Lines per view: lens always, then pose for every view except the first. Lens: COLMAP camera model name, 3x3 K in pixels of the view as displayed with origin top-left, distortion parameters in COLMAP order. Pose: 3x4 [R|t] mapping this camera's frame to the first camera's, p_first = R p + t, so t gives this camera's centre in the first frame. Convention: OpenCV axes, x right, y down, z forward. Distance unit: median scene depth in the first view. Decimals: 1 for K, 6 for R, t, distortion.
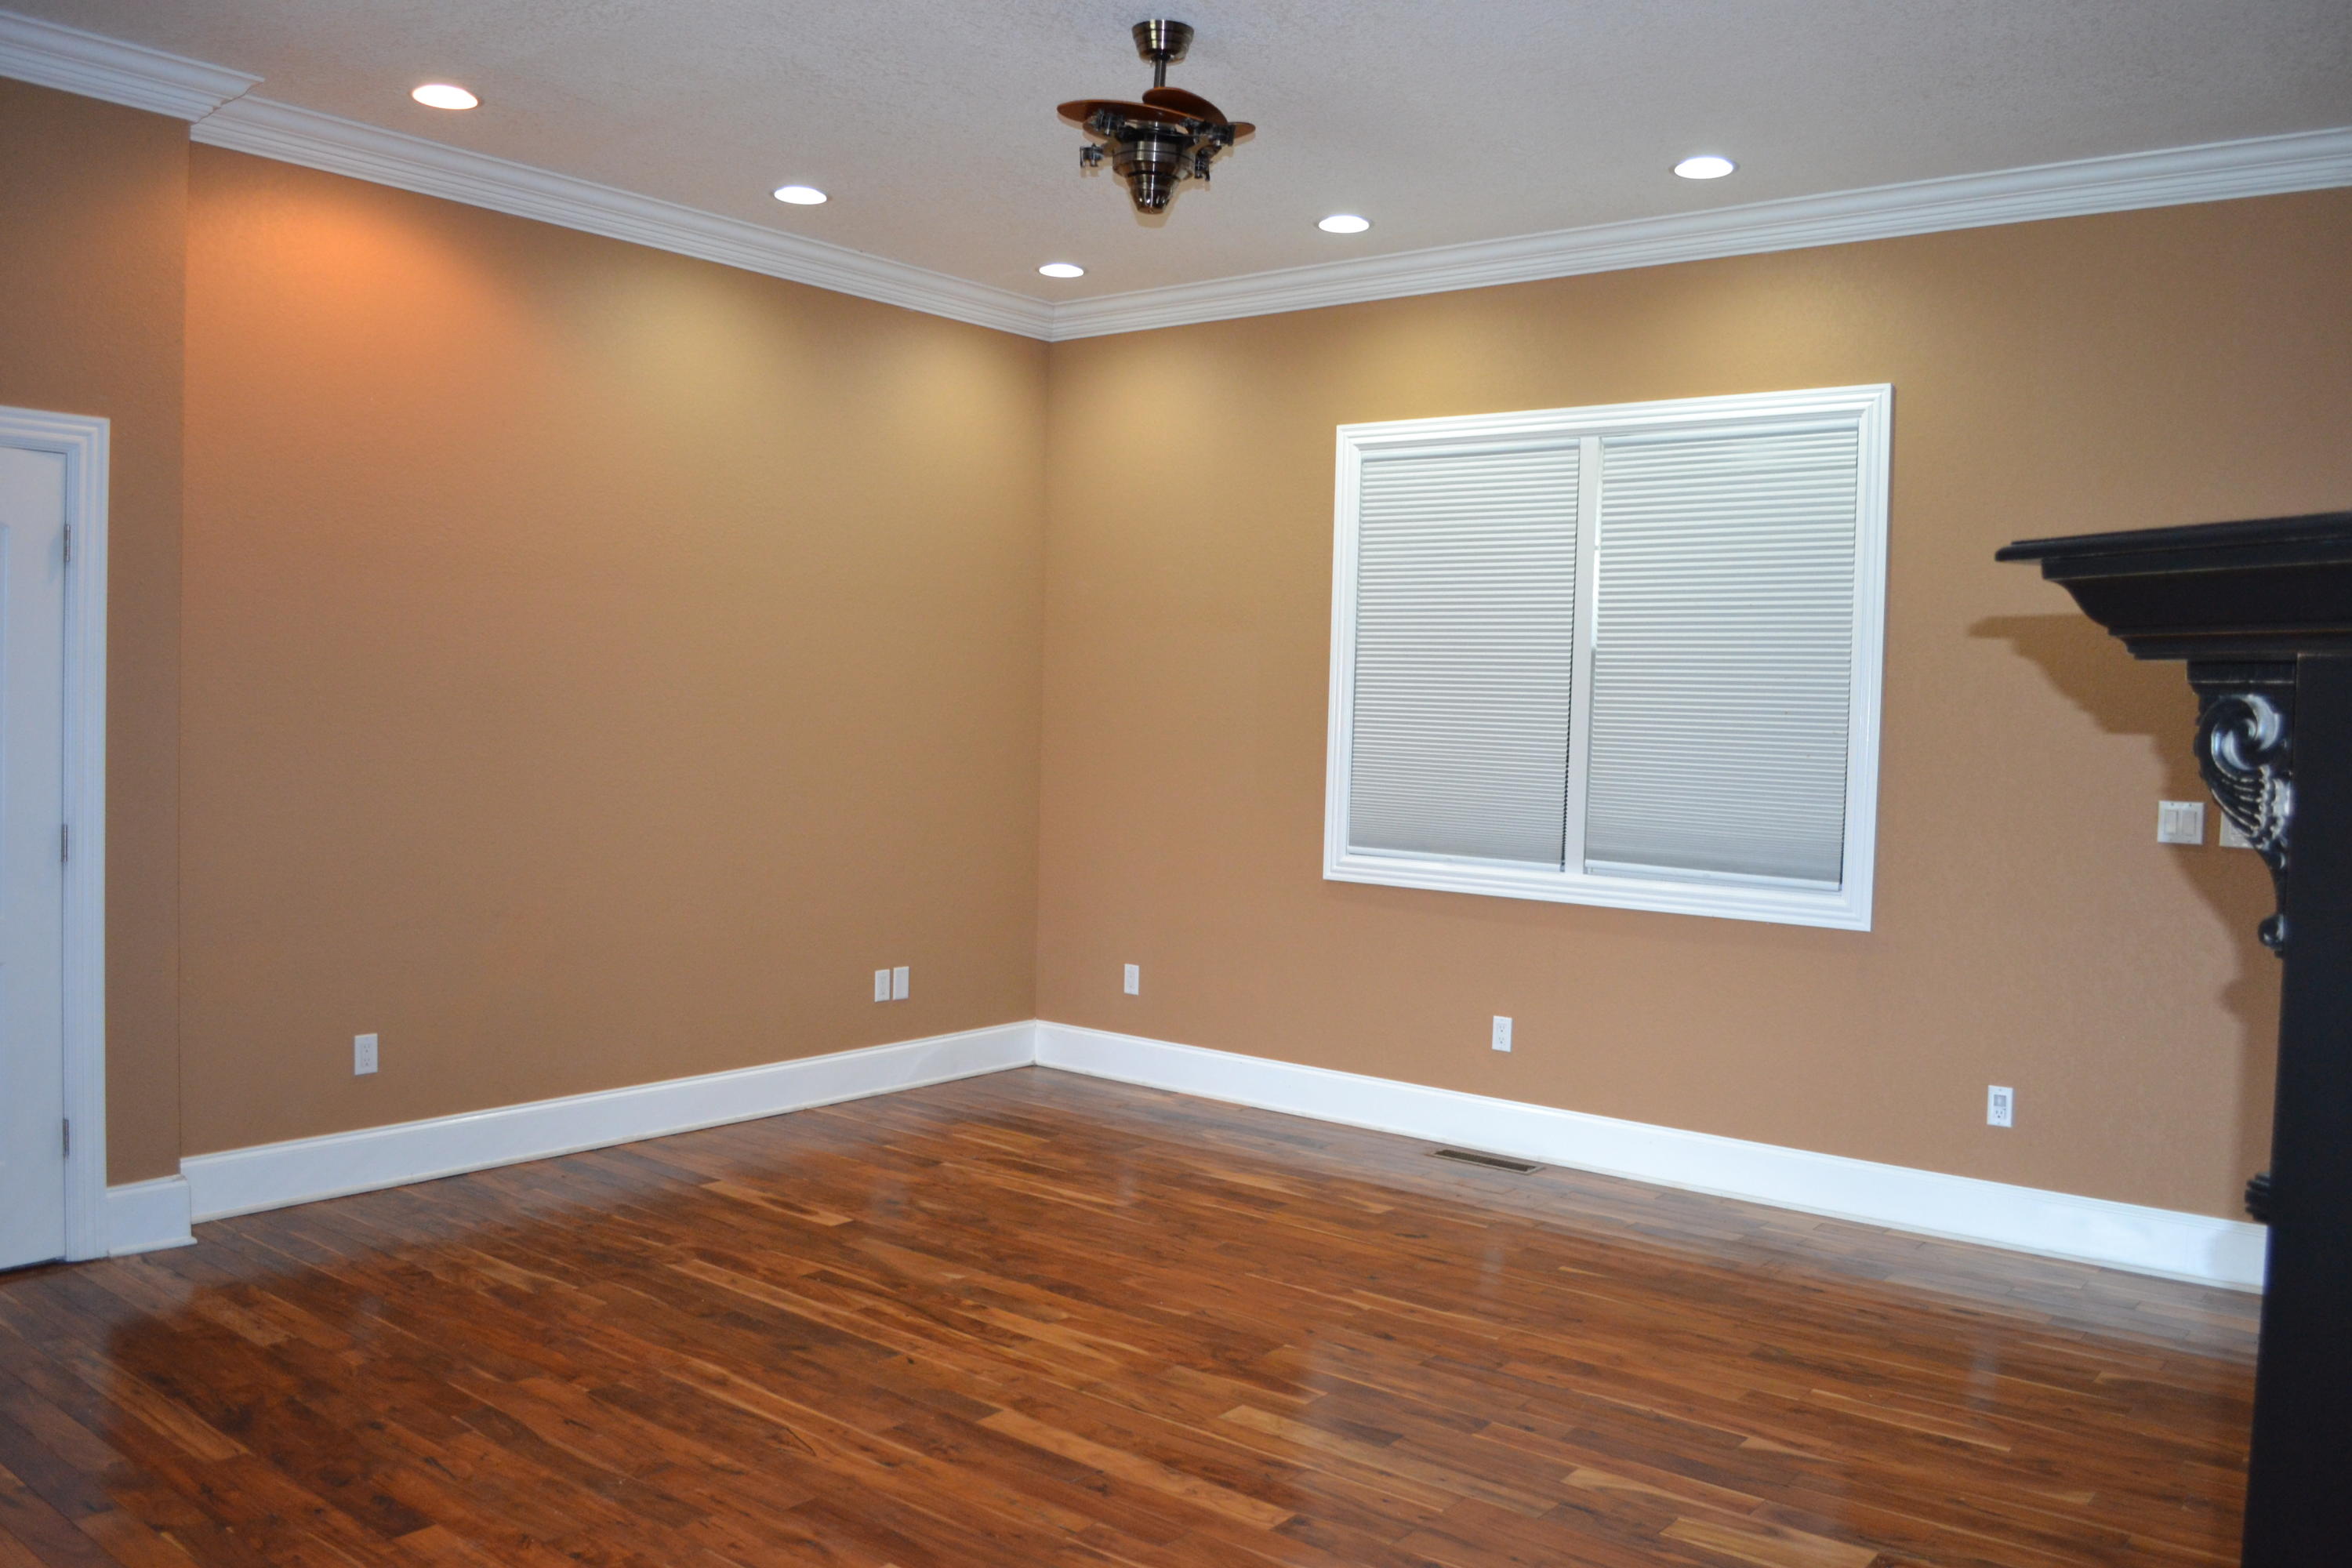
lens RADIAL K [[1915.4, 0, 1178.8], [0, 1915.4, 773.1], [0, 0, 1]] dist [-0.072999, -0.007858]
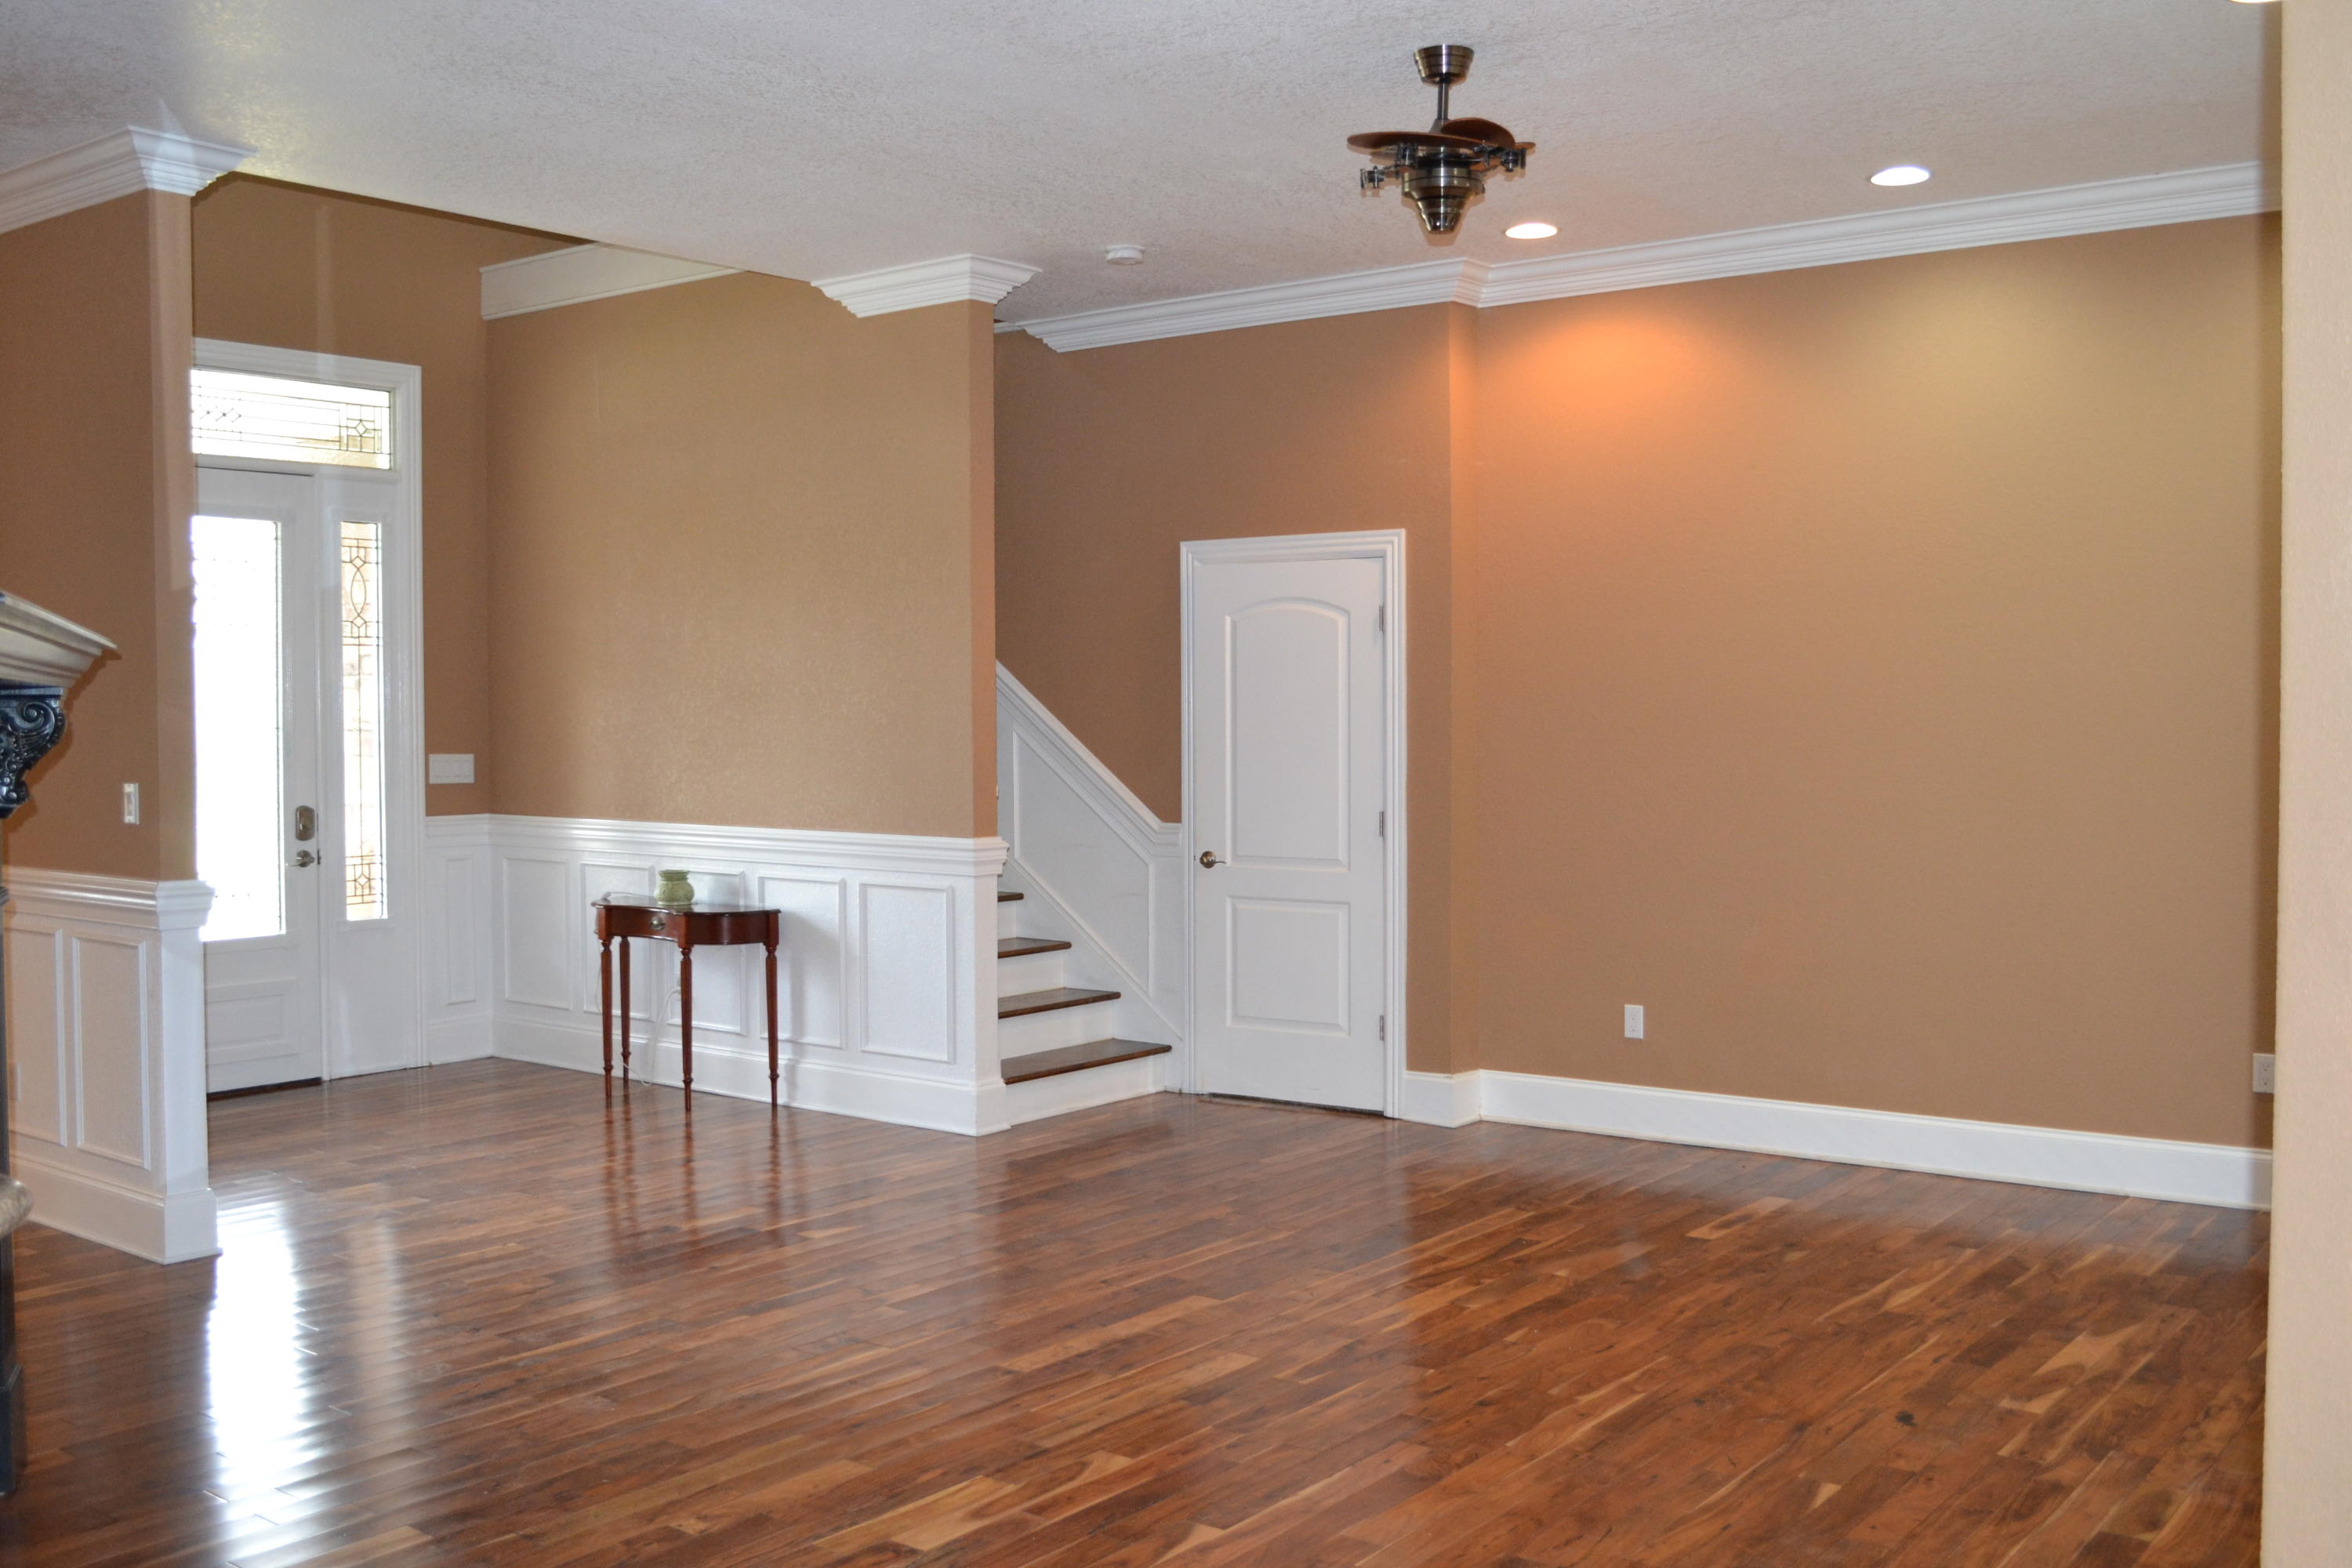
lens RADIAL K [[2187.4, 0, 1173.1], [0, 2187.4, 782.6], [0, 0, 1]] dist [-0.063029, 0.000000]
pose [[0.025756, 0.008842, -0.999629, 1.109521], [-0.036996, 0.999284, 0.007886, -0.001999], [0.998983, 0.036779, 0.026064, 0.793059]]
